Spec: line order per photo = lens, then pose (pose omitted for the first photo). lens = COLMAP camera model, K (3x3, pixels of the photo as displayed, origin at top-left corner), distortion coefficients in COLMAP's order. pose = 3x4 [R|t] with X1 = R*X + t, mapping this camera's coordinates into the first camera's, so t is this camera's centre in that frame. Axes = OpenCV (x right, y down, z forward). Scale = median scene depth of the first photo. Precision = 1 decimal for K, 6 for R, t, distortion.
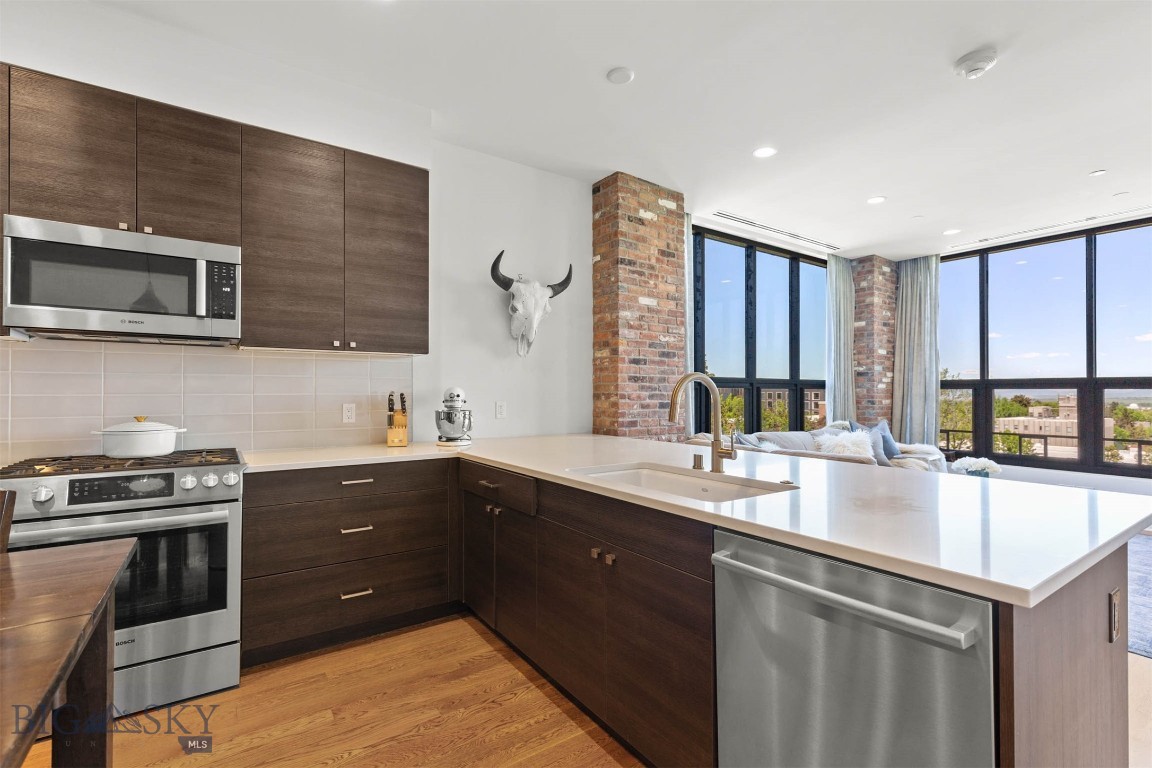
lens RADIAL K [[519.2, 0, 579.5], [0, 519.2, 389.0], [0, 0, 1]] dist [0.005892, -0.000468]
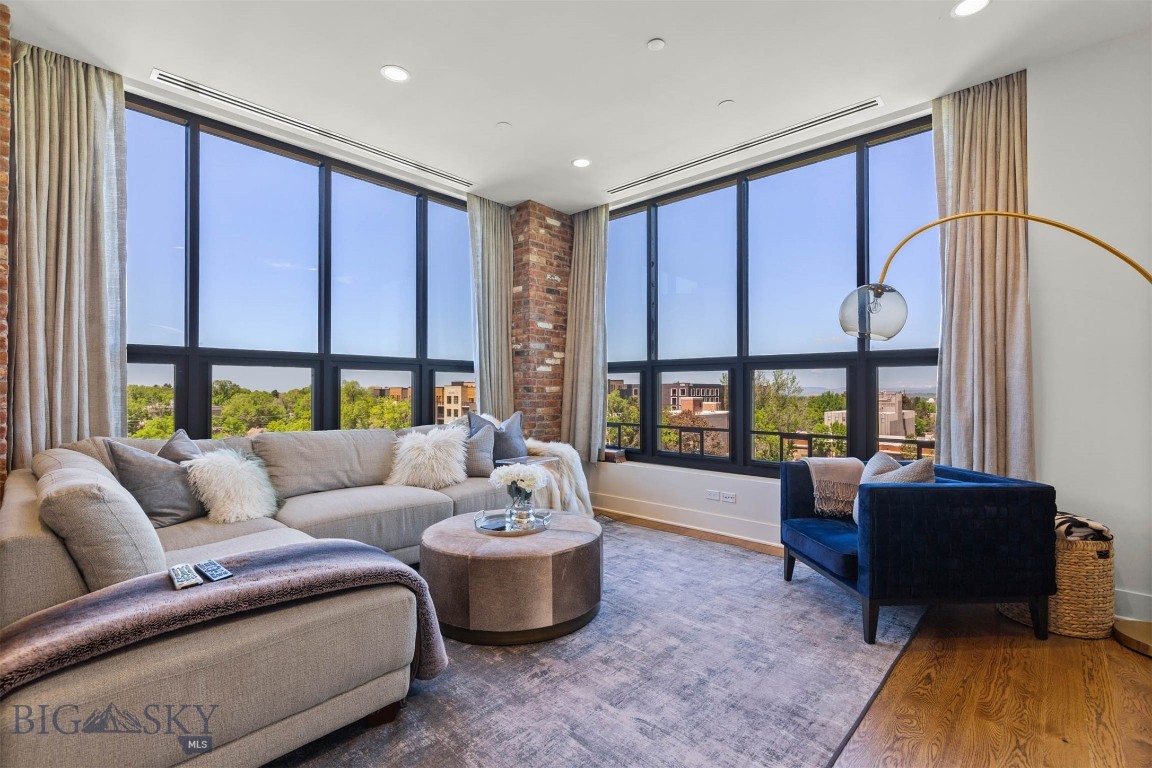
lens RADIAL K [[519.2, 0, 580.2], [0, 519.2, 383.1], [0, 0, 1]] dist [0.005892, -0.000468]
pose [[0.974559, 0.000273, 0.224131, 0.724420], [0.000893, 0.999987, -0.005101, 0.031453], [-0.224129, 0.005172, 0.974546, 0.349318]]
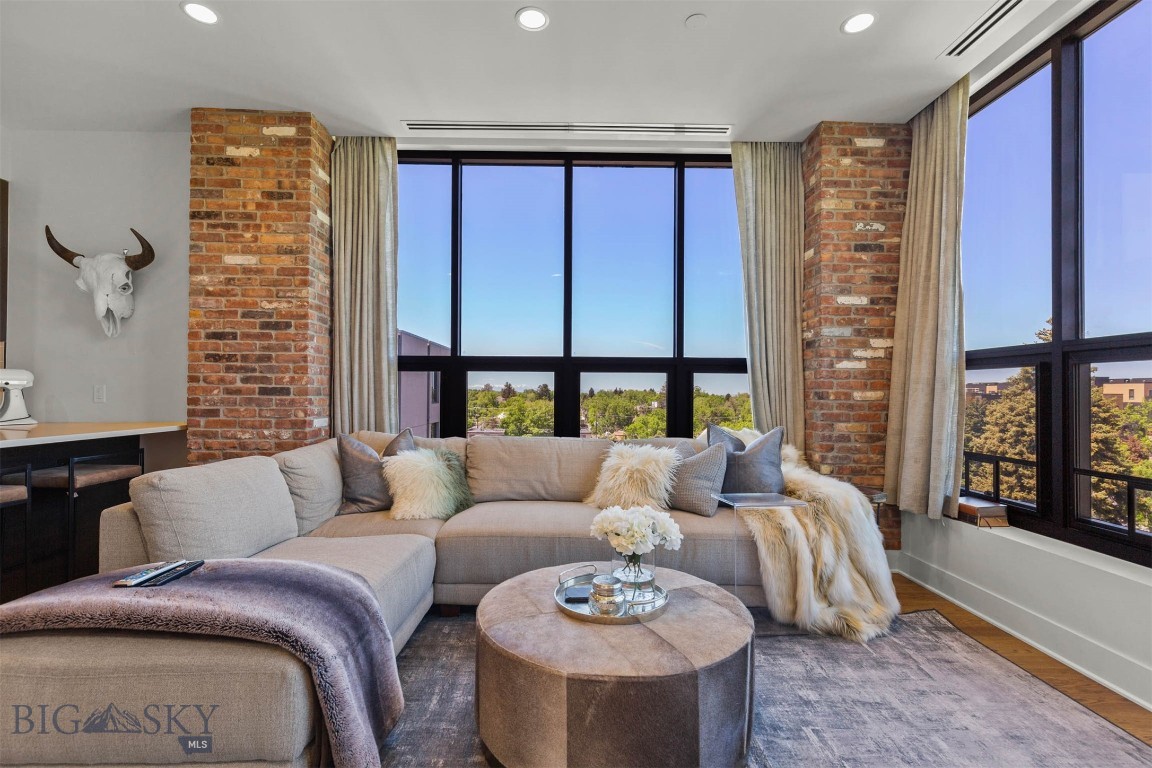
lens RADIAL K [[519.2, 0, 575.3], [0, 519.2, 386.5], [0, 0, 1]] dist [0.005892, -0.000468]
pose [[0.828817, -0.004174, -0.559504, 1.020779], [-0.000063, 0.999971, -0.007553, 0.031896], [0.559519, 0.006296, 0.828793, 0.639373]]
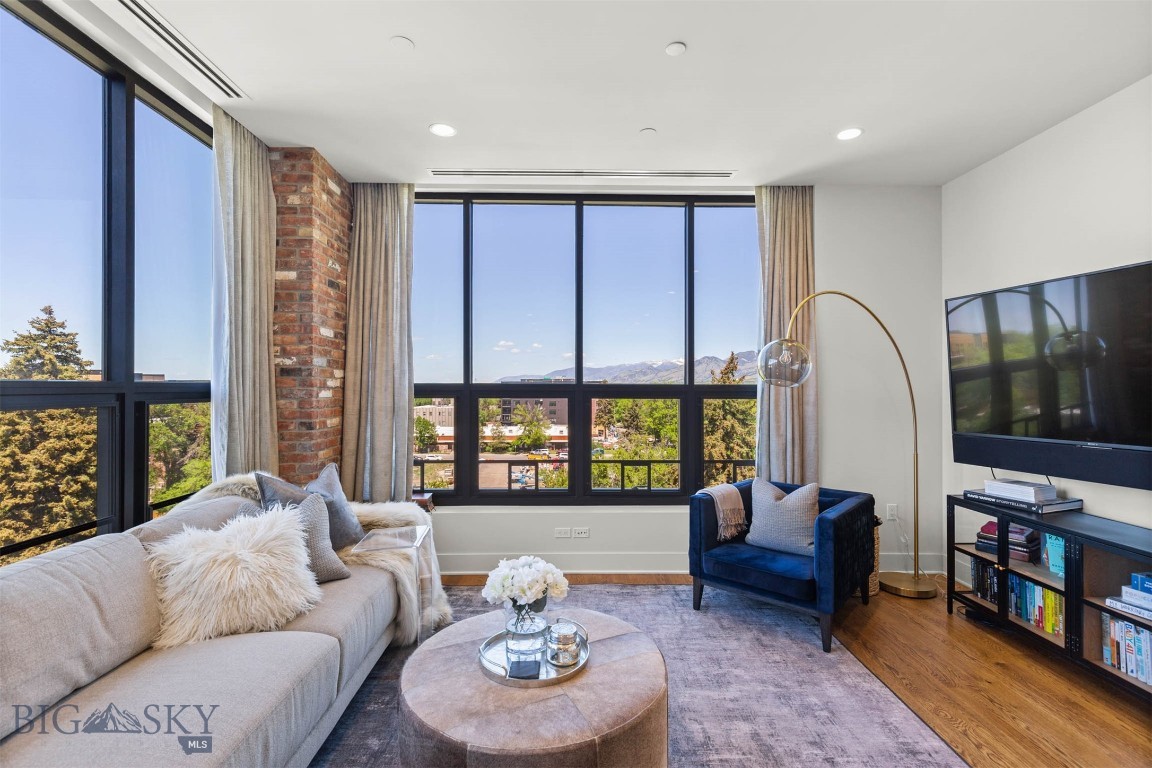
lens RADIAL K [[519.2, 0, 578.7], [0, 519.2, 381.1], [0, 0, 1]] dist [0.005892, -0.000468]
pose [[0.548559, 0.005346, 0.836095, 0.420991], [-0.004655, 0.999984, -0.003340, -0.030139], [-0.836099, -0.002060, 0.548574, 0.745915]]
